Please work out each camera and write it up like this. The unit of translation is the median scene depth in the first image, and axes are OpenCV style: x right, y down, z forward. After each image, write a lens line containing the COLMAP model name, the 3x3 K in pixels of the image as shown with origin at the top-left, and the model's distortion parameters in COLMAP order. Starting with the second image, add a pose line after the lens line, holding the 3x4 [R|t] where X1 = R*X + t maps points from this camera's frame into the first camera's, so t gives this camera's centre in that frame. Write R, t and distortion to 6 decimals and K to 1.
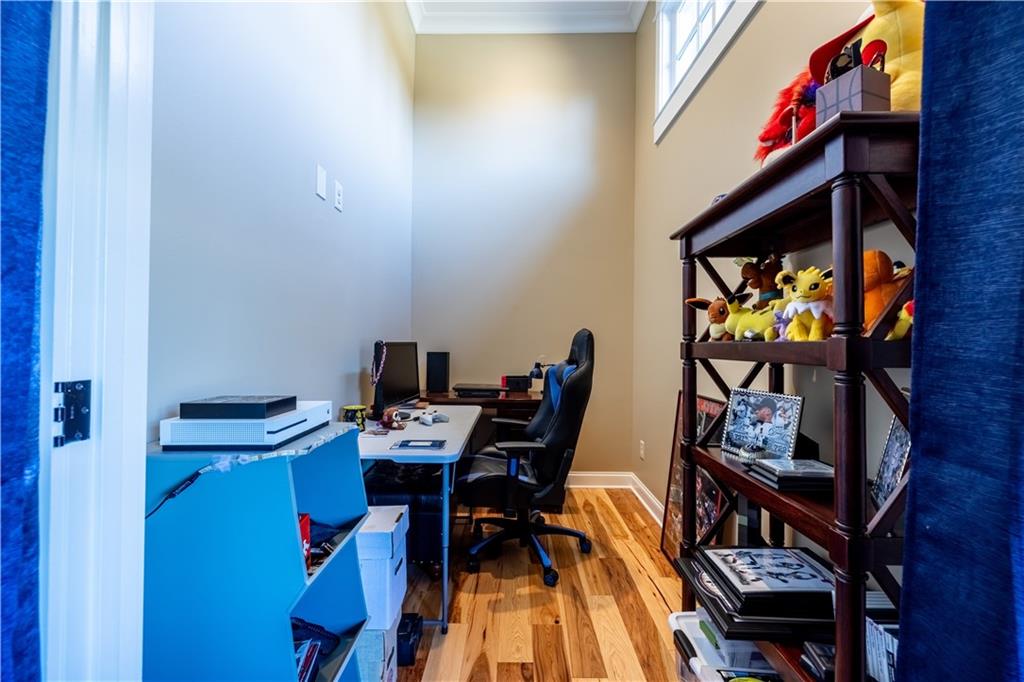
lens RADIAL K [[428.8, 0, 511.7], [0, 428.8, 339.3], [0, 0, 1]] dist [0.000380, 0.000337]
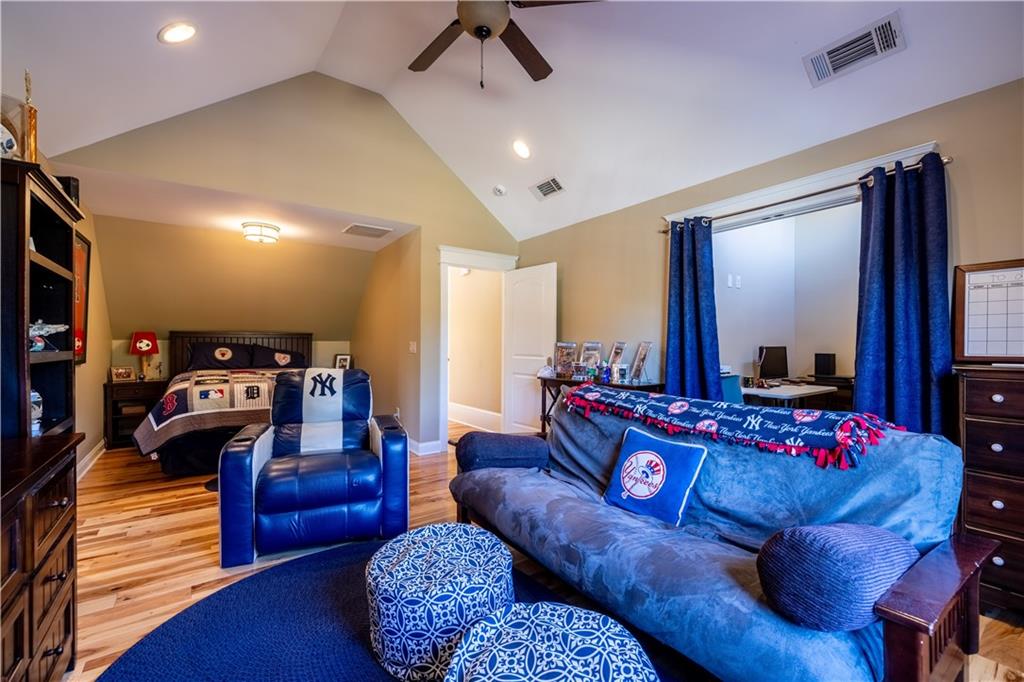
lens RADIAL K [[428.8, 0, 511.2], [0, 428.8, 343.8], [0, 0, 1]] dist [0.000380, 0.000337]
pose [[0.599959, -0.004517, -0.800018, 0.593288], [0.006577, 0.999978, -0.000714, -0.016479], [0.800004, -0.004833, 0.599975, -1.138982]]
